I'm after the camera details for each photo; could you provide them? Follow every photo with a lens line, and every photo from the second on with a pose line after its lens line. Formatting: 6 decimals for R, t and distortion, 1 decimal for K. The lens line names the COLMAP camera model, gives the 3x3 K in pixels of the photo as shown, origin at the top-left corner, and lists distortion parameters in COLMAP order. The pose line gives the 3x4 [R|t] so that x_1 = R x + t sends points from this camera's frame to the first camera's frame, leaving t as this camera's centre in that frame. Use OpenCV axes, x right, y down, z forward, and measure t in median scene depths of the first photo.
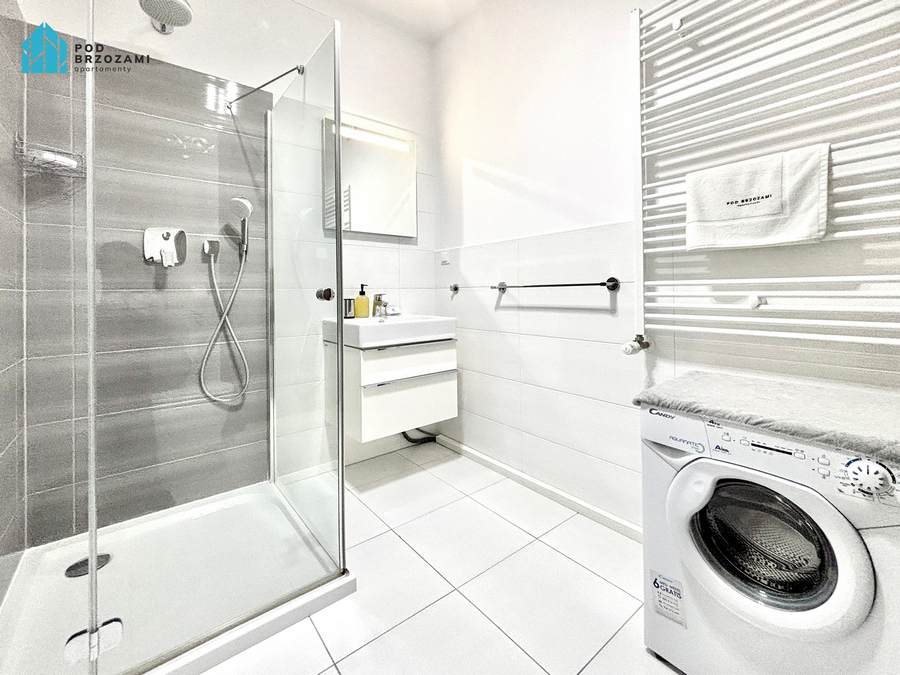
lens RADIAL K [[390.2, 0, 447.8], [0, 390.2, 290.7], [0, 0, 1]] dist [0.002972, -0.000063]
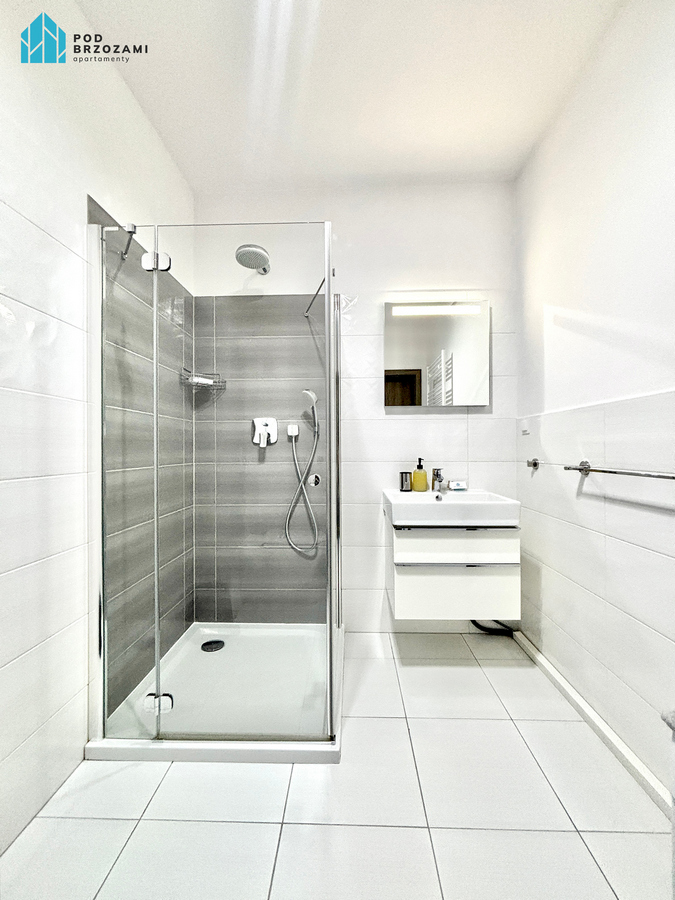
lens RADIAL K [[363.6, 0, 337.5], [0, 363.6, 450.0], [0, 0, 1]] dist [0.001917, 0.000093]
pose [[0.763252, 0.012263, -0.645985, 0.226044], [-0.004372, 0.999895, 0.013816, -0.050723], [0.646087, -0.007721, 0.763225, 0.153647]]
